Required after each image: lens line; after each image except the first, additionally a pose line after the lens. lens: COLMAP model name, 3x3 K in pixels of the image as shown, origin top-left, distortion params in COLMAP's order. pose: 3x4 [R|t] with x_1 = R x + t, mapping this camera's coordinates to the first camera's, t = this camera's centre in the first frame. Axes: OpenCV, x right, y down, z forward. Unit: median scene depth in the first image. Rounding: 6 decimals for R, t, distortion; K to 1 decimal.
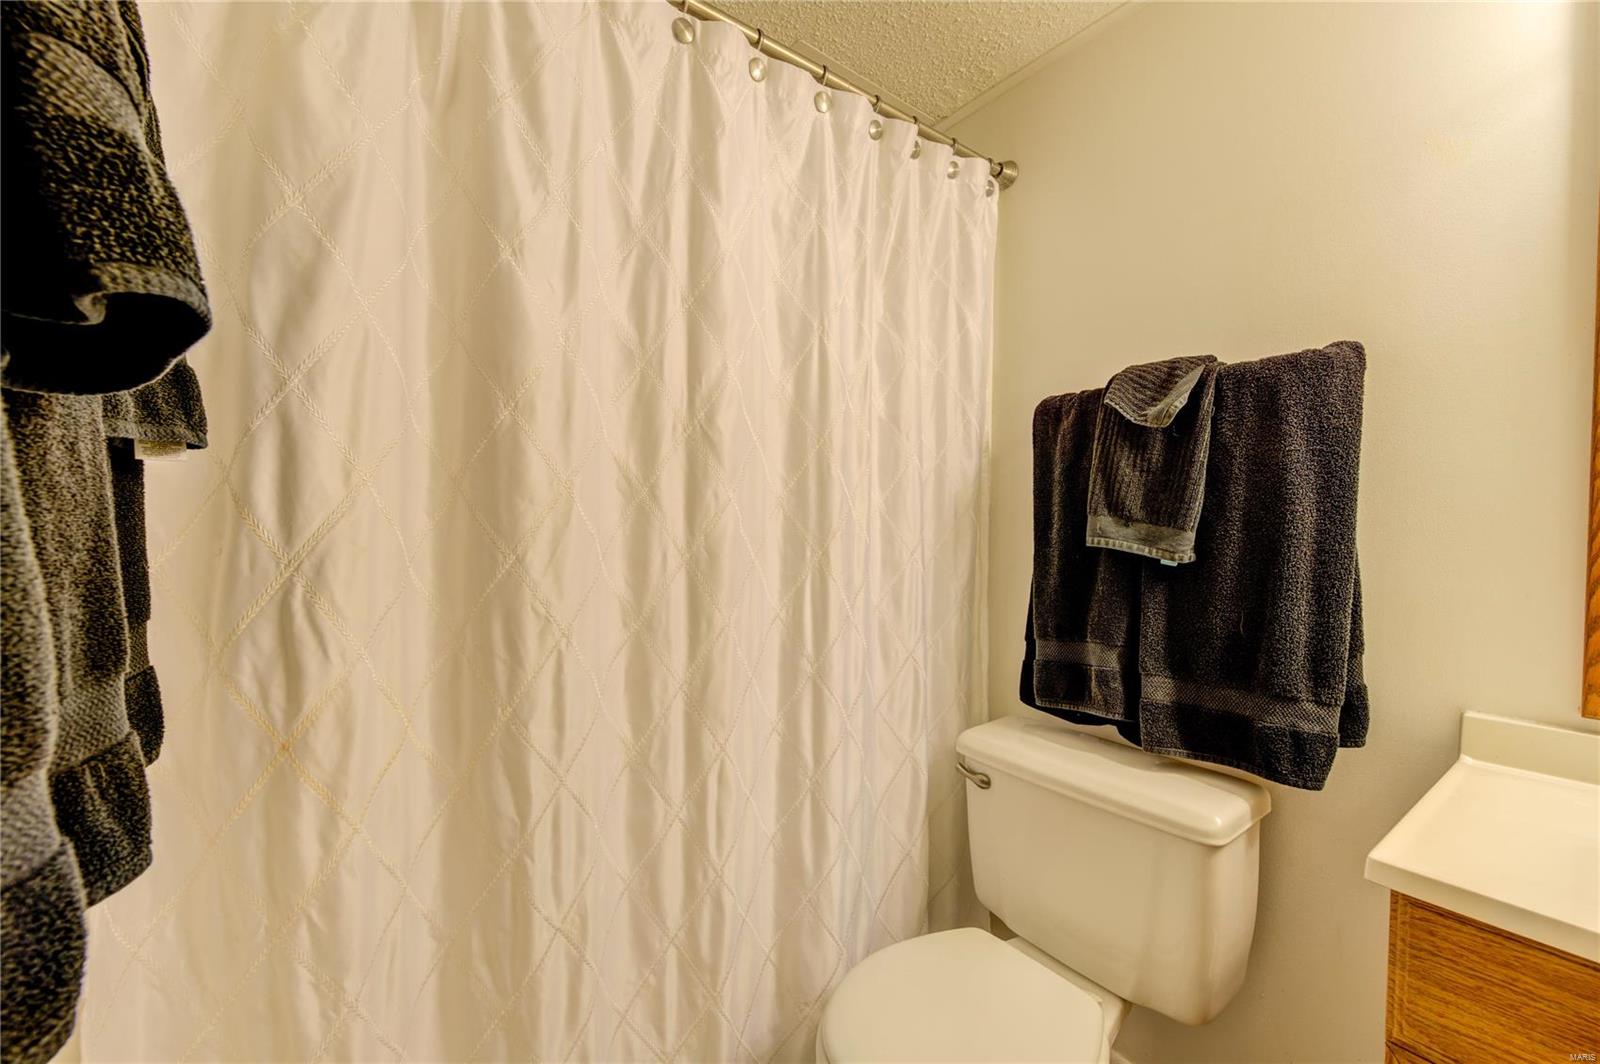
lens RADIAL K [[640.1, 0, 798.6], [0, 640.1, 546.4], [0, 0, 1]] dist [-0.002953, -0.000745]
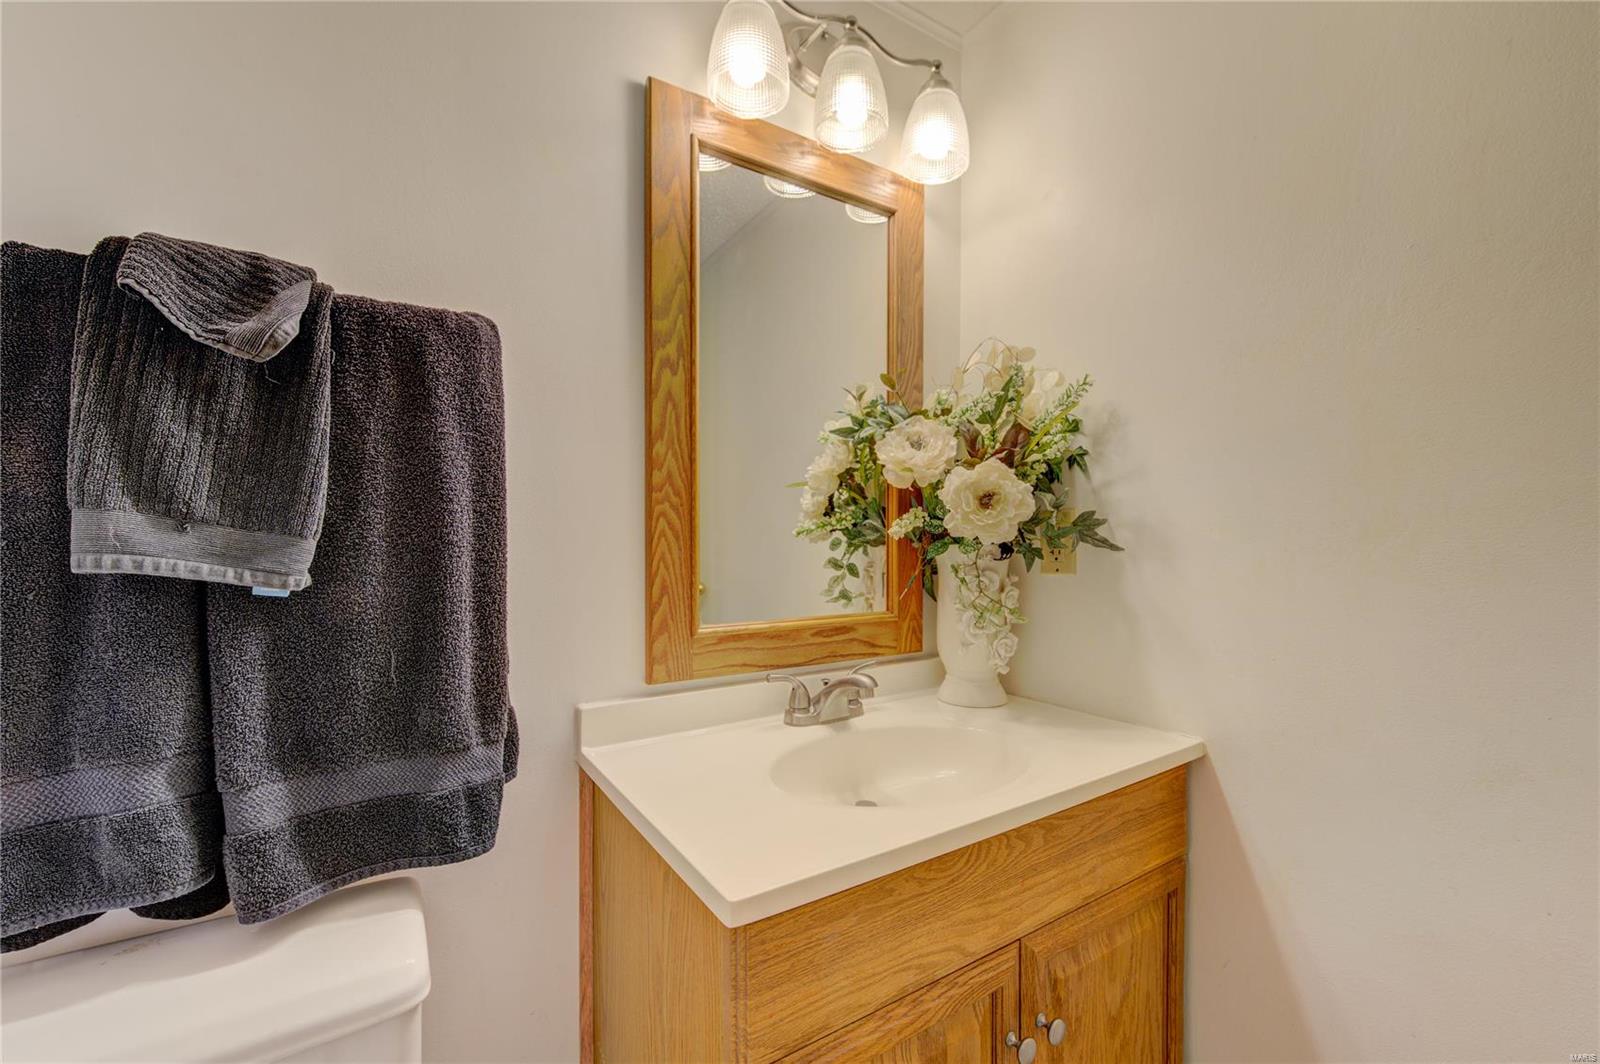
lens RADIAL K [[640.1, 0, 798.6], [0, 640.1, 546.4], [0, 0, 1]] dist [-0.002953, -0.000745]
pose [[0.084792, -0.029897, 0.995950, 0.025283], [0.030992, 0.999145, 0.027355, -0.018068], [-0.995917, 0.028547, 0.085647, 0.454547]]
